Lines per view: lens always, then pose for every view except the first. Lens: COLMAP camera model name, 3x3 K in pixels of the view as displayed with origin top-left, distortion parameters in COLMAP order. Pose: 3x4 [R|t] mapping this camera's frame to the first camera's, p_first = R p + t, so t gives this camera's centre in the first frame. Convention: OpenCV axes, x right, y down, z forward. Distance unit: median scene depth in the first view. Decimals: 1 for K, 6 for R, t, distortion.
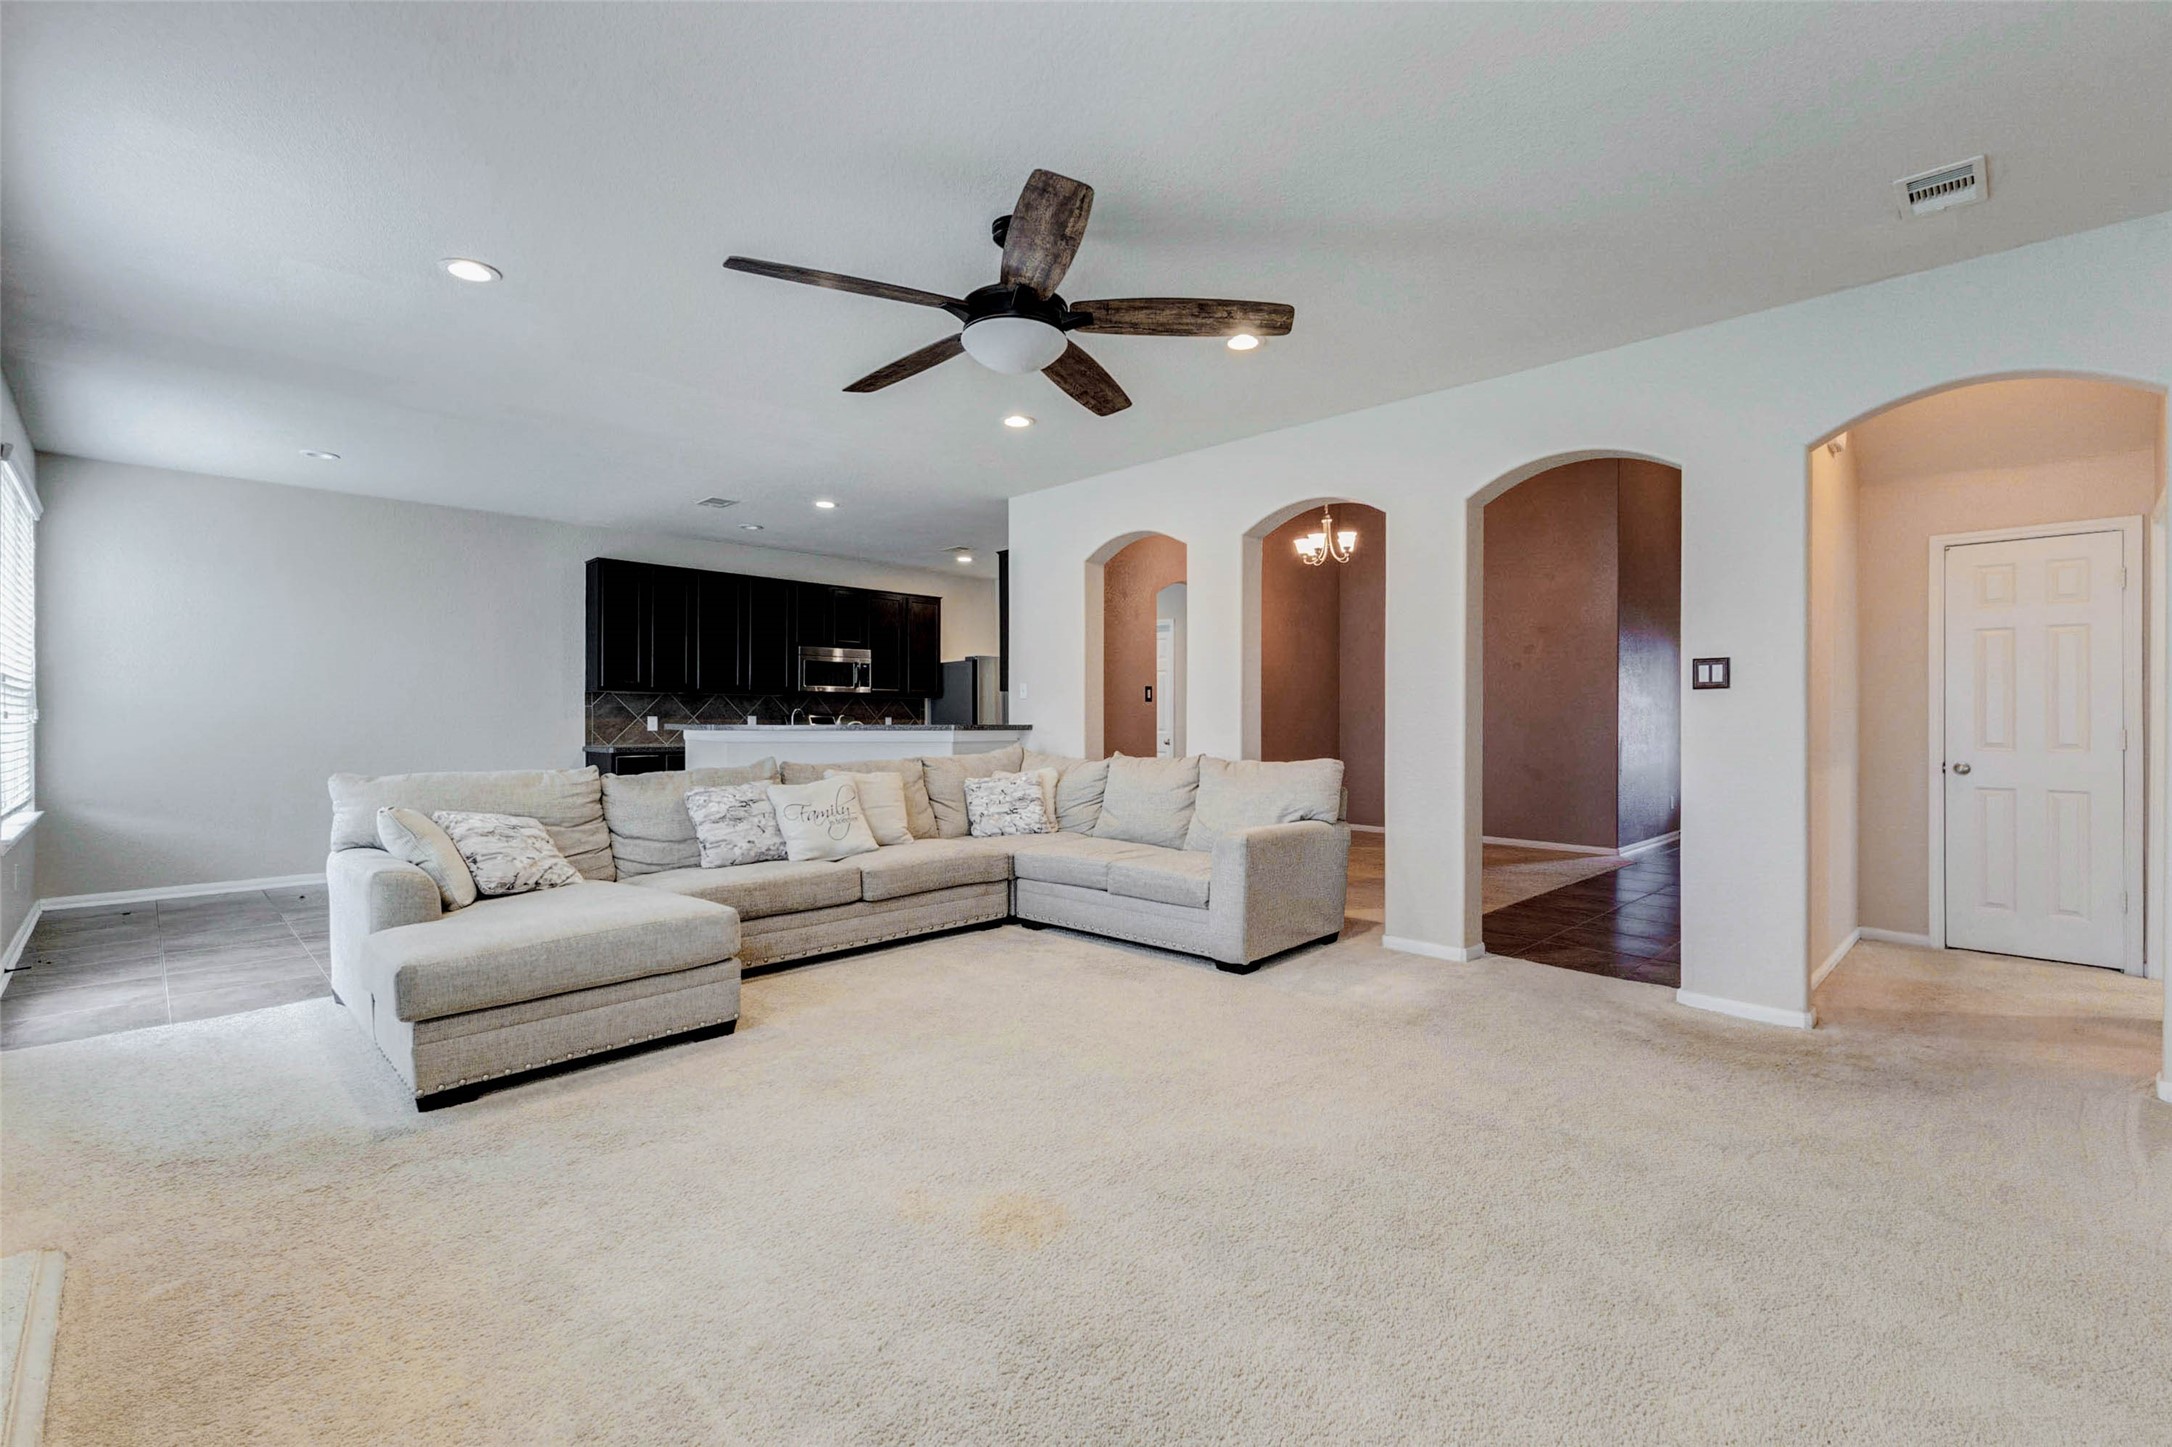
lens RADIAL K [[949.2, 0, 1080.7], [0, 949.2, 720.1], [0, 0, 1]] dist [0.000808, -0.000237]
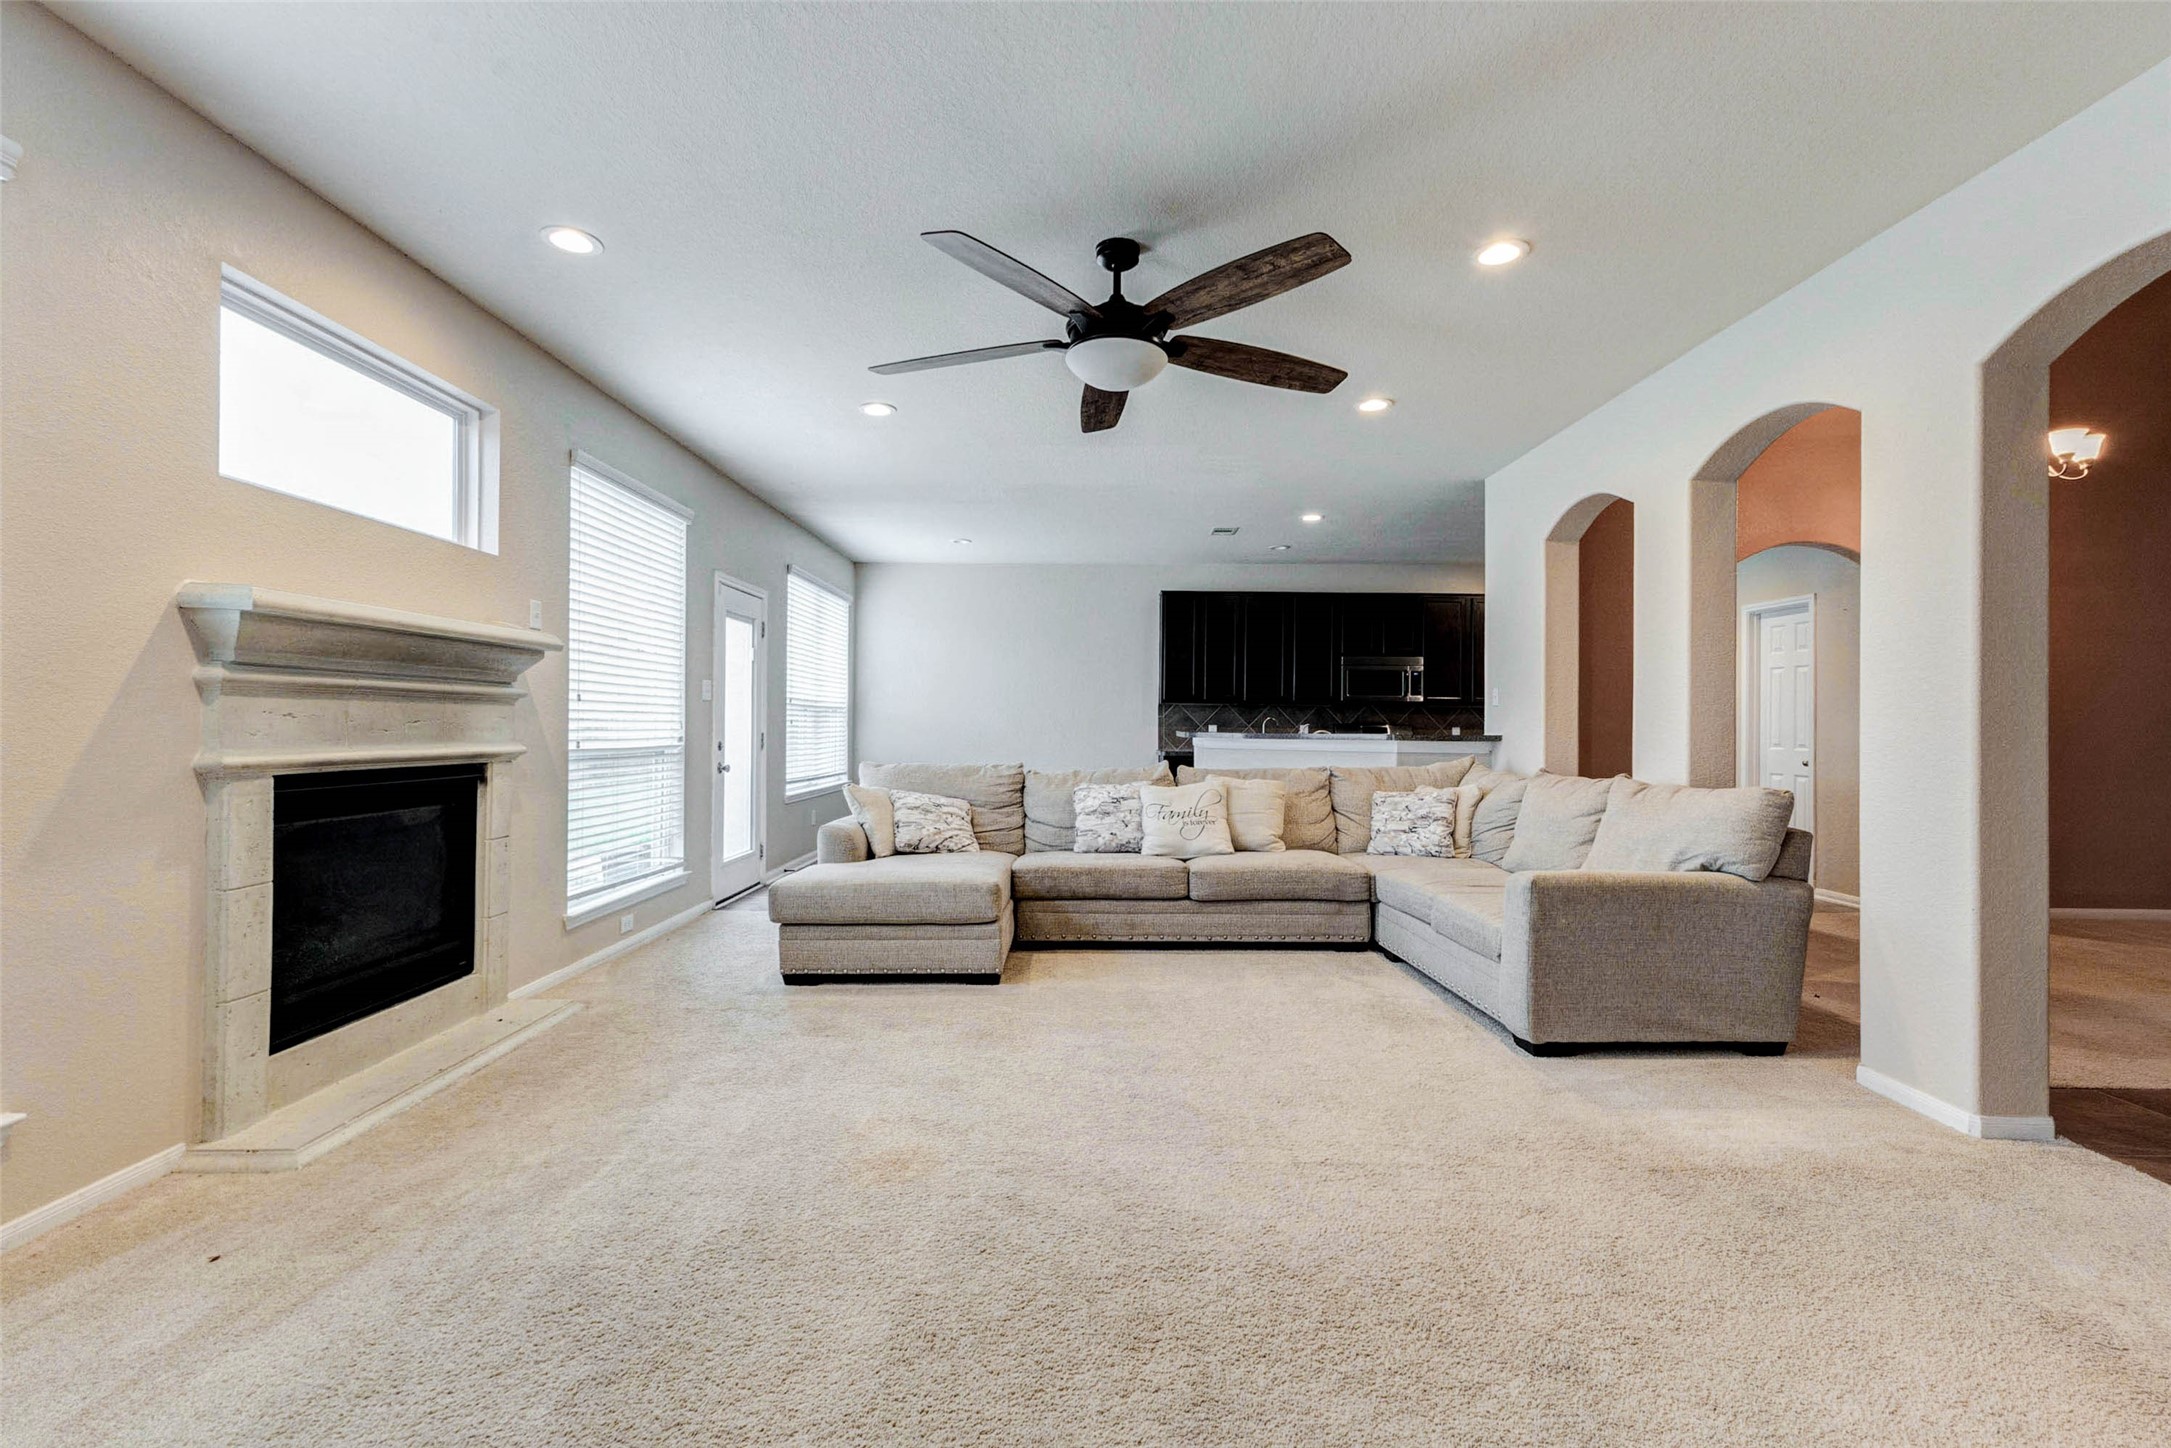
lens RADIAL K [[948.7, 0, 1089.5], [0, 948.7, 720.9], [0, 0, 1]] dist [0.000808, -0.000237]
pose [[0.700924, 0.000086, -0.713236, 0.444113], [-0.007850, 0.999940, -0.007594, 0.001605], [0.713192, 0.010922, 0.700883, 0.179003]]
